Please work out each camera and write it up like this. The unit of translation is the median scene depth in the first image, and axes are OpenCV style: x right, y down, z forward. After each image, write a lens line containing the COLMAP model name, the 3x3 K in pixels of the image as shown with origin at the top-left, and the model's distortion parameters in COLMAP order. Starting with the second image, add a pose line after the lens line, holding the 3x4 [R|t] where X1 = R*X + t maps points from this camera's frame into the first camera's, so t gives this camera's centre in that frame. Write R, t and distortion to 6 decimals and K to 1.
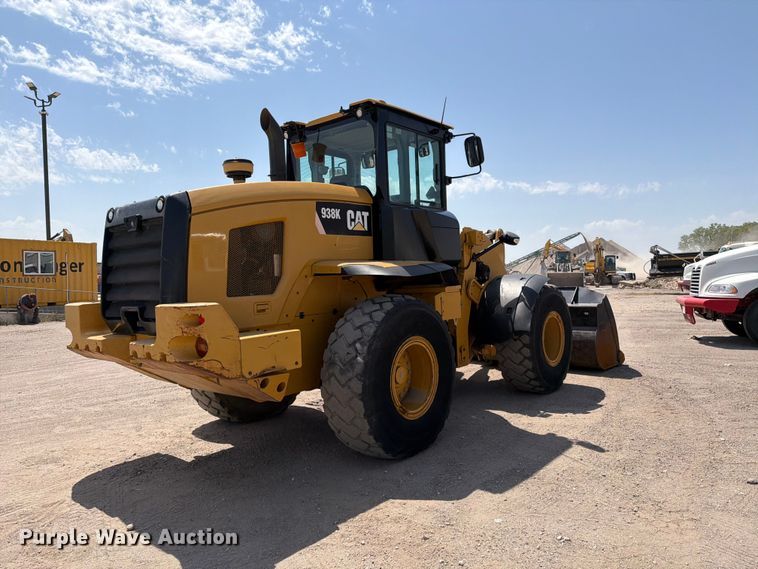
lens RADIAL K [[536.4, 0, 384.1], [0, 536.4, 286.8], [0, 0, 1]] dist [0.030883, -0.040450]
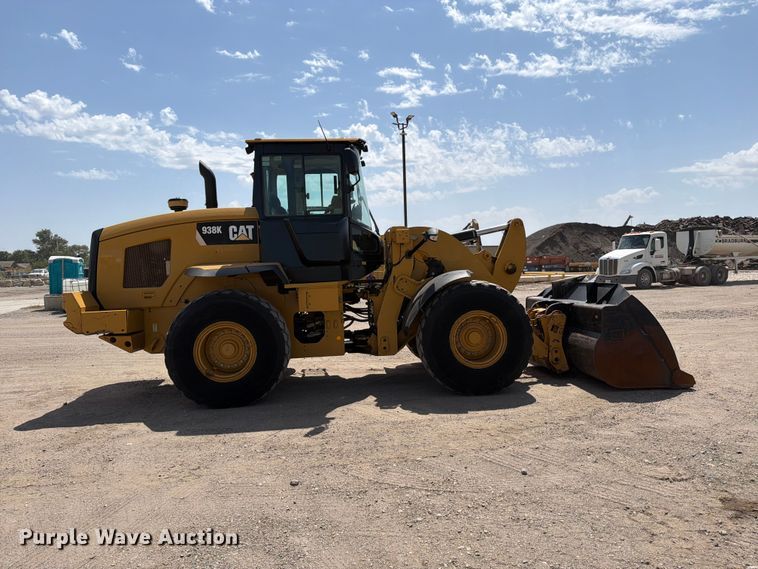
lens RADIAL K [[536.4, 0, 385.6], [0, 536.4, 280.1], [0, 0, 1]] dist [0.030883, -0.040450]
pose [[0.701078, 0.021224, -0.712769, 1.210467], [-0.002348, 0.999620, 0.027456, -0.043568], [0.713081, -0.017575, 0.700862, 0.320062]]
